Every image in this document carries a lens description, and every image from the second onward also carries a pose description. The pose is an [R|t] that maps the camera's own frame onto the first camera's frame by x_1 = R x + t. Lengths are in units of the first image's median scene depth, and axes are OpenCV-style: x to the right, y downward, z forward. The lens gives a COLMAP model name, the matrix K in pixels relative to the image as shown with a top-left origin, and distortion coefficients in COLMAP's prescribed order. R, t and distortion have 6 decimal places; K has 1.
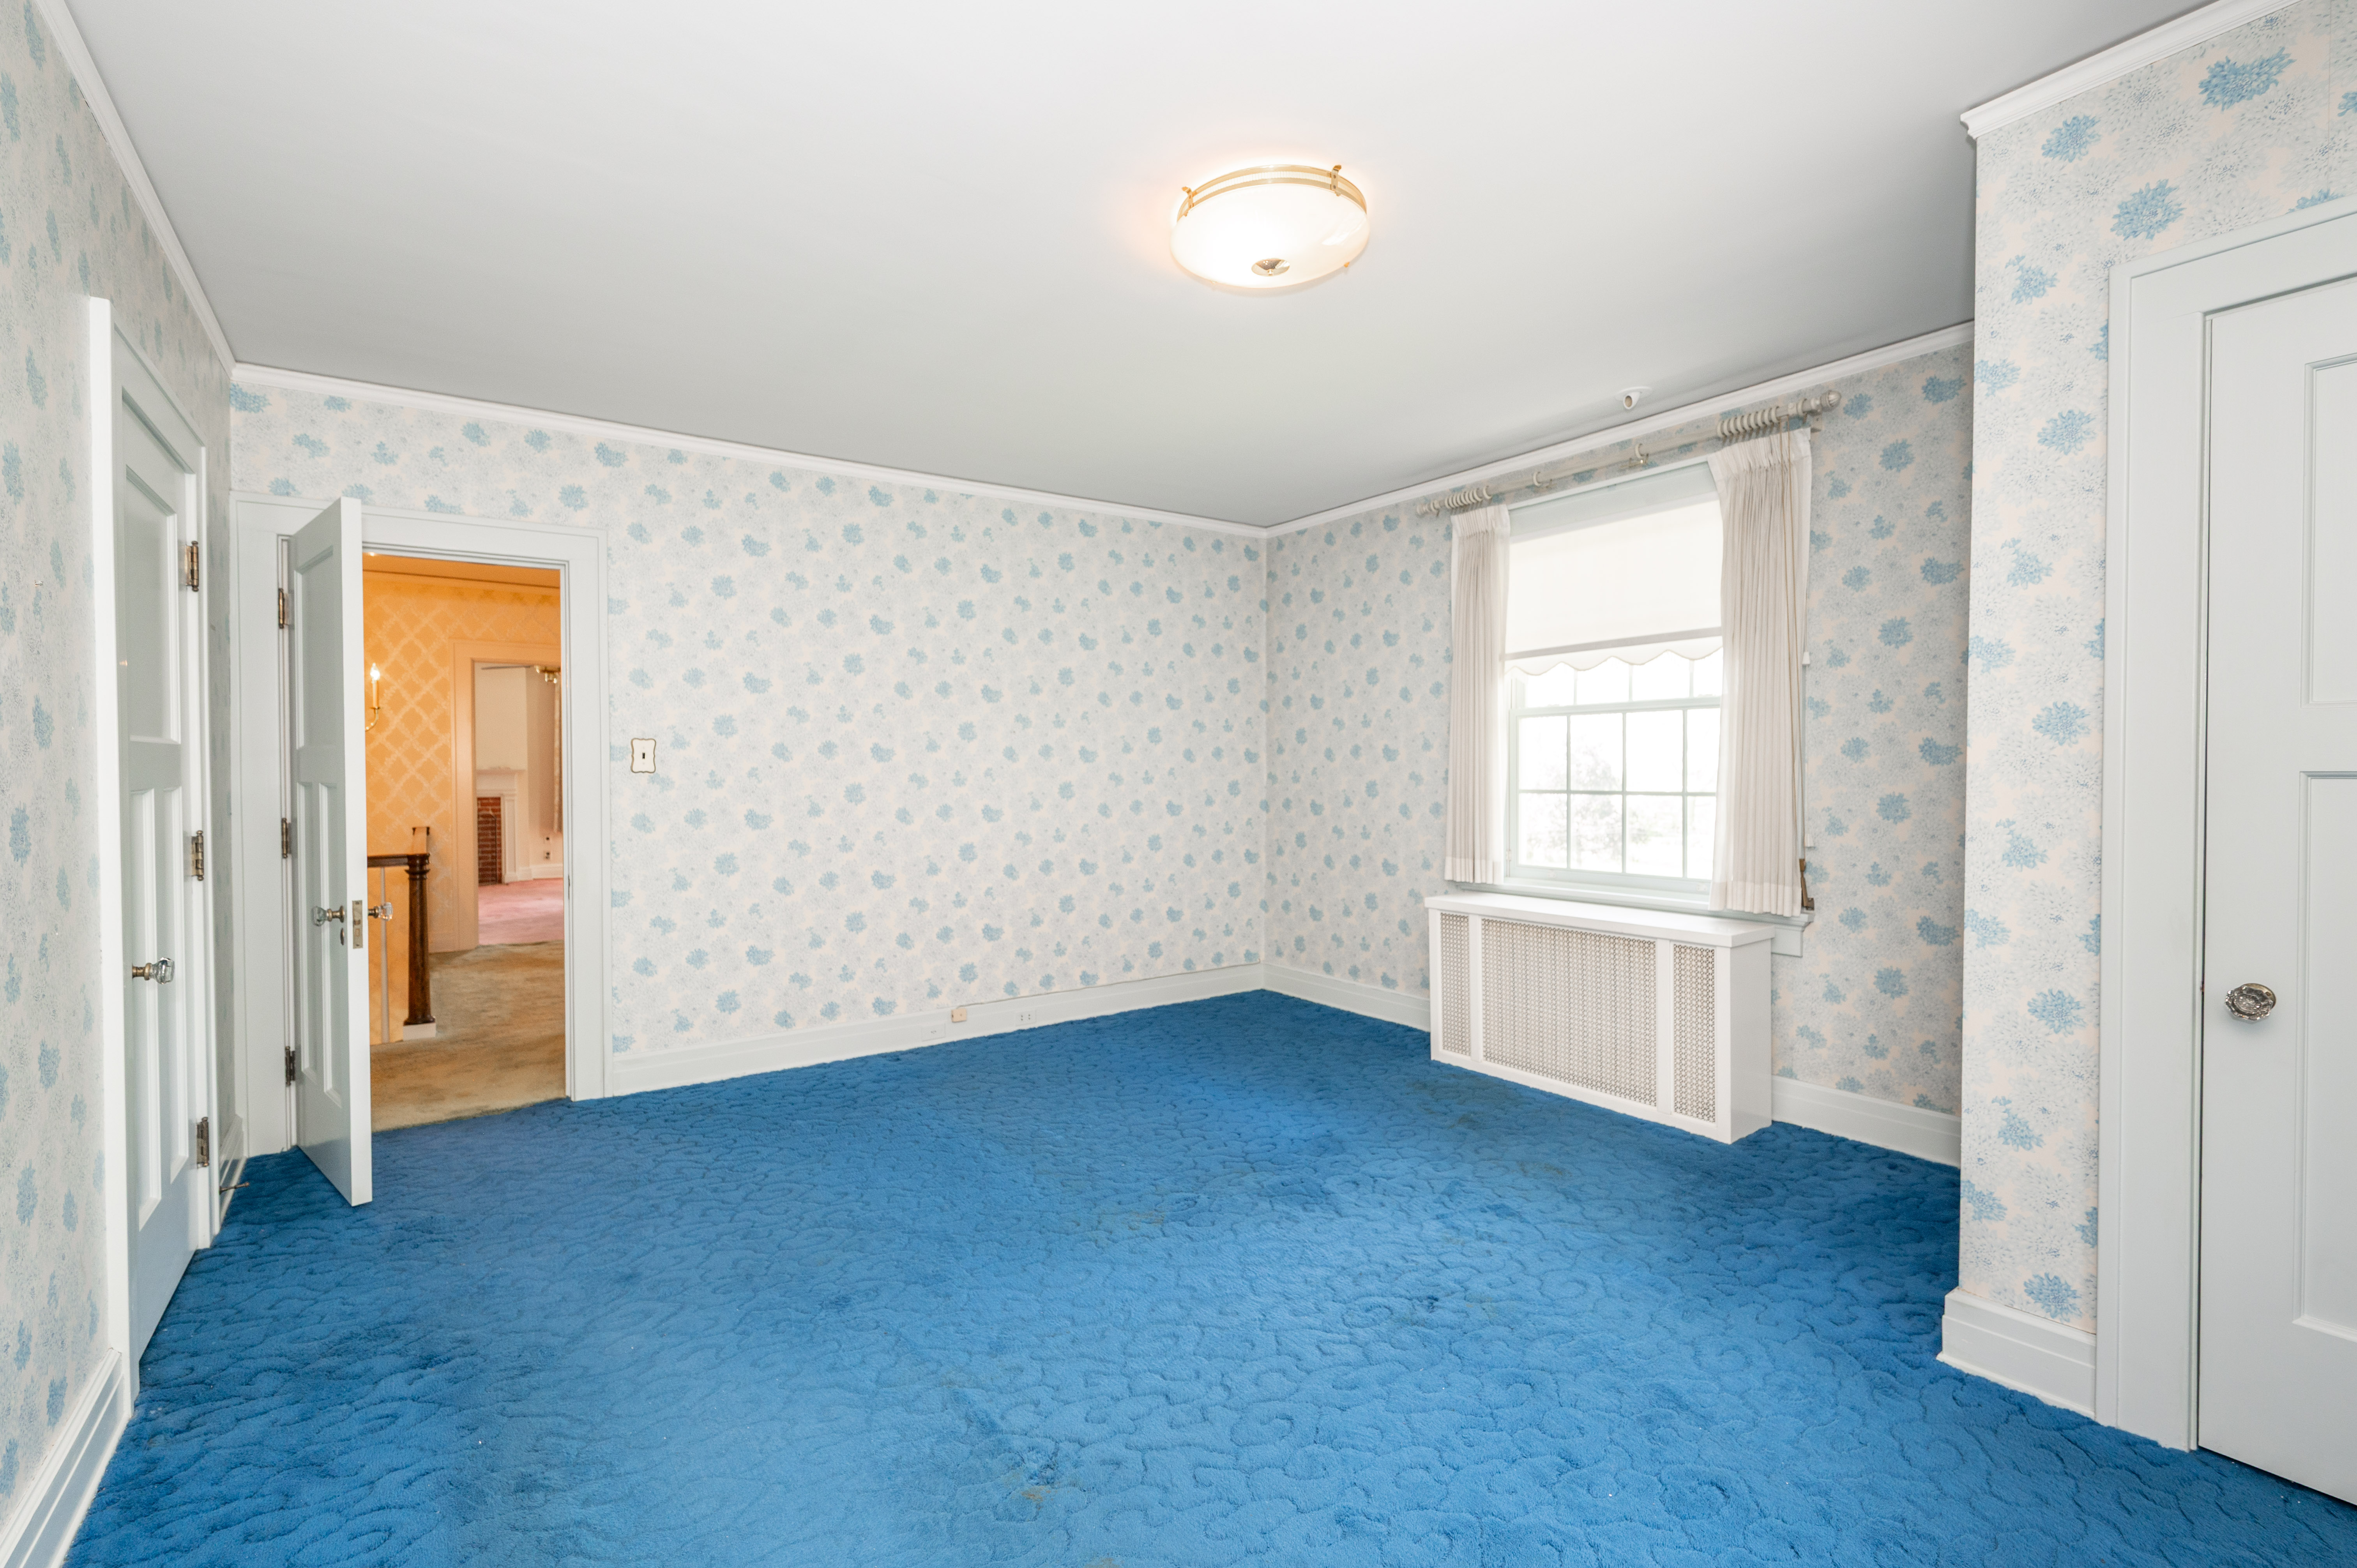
lens RADIAL K [[1047.7, 0, 1171.2], [0, 1047.7, 789.9], [0, 0, 1]] dist [0.003081, -0.002654]
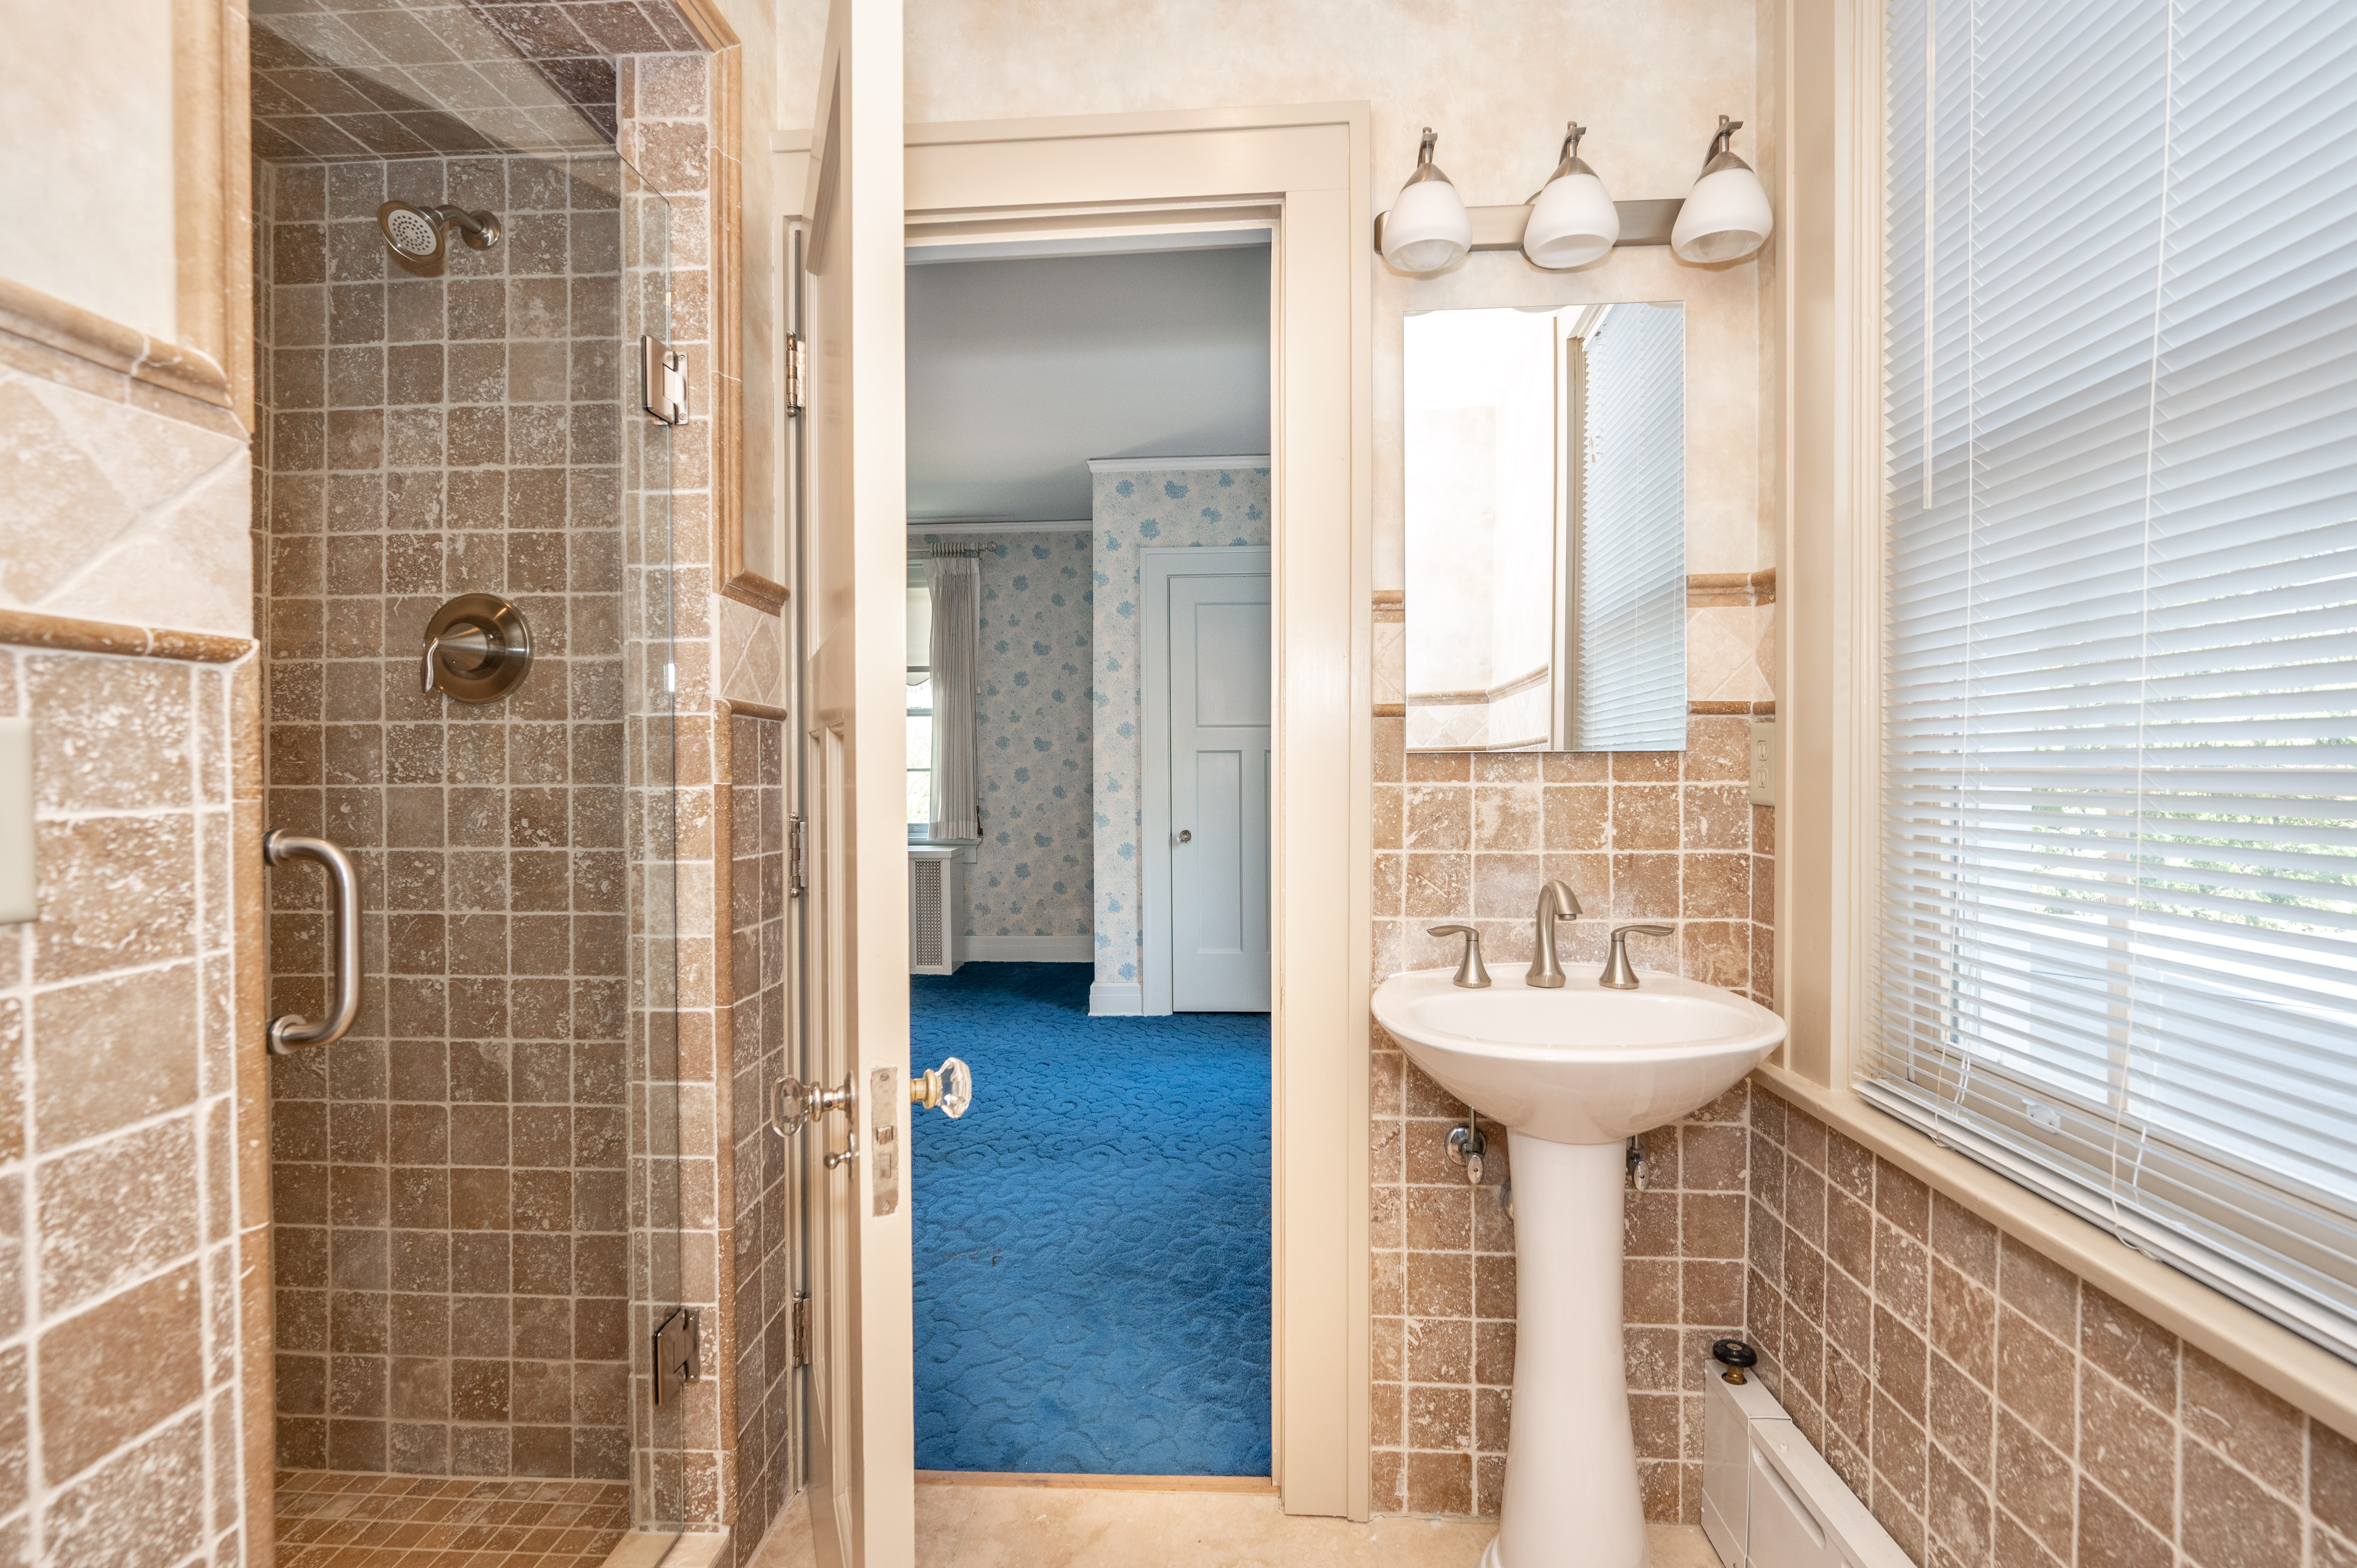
lens RADIAL K [[1060.1, 0, 1181.7], [0, 1060.1, 778.1], [0, 0, 1]] dist [0.001881, 0.000340]
pose [[0.616865, -0.012895, 0.786964, -0.559704], [0.021294, 0.999773, -0.000309, 0.027886], [-0.786781, 0.016949, 0.616999, -0.338547]]
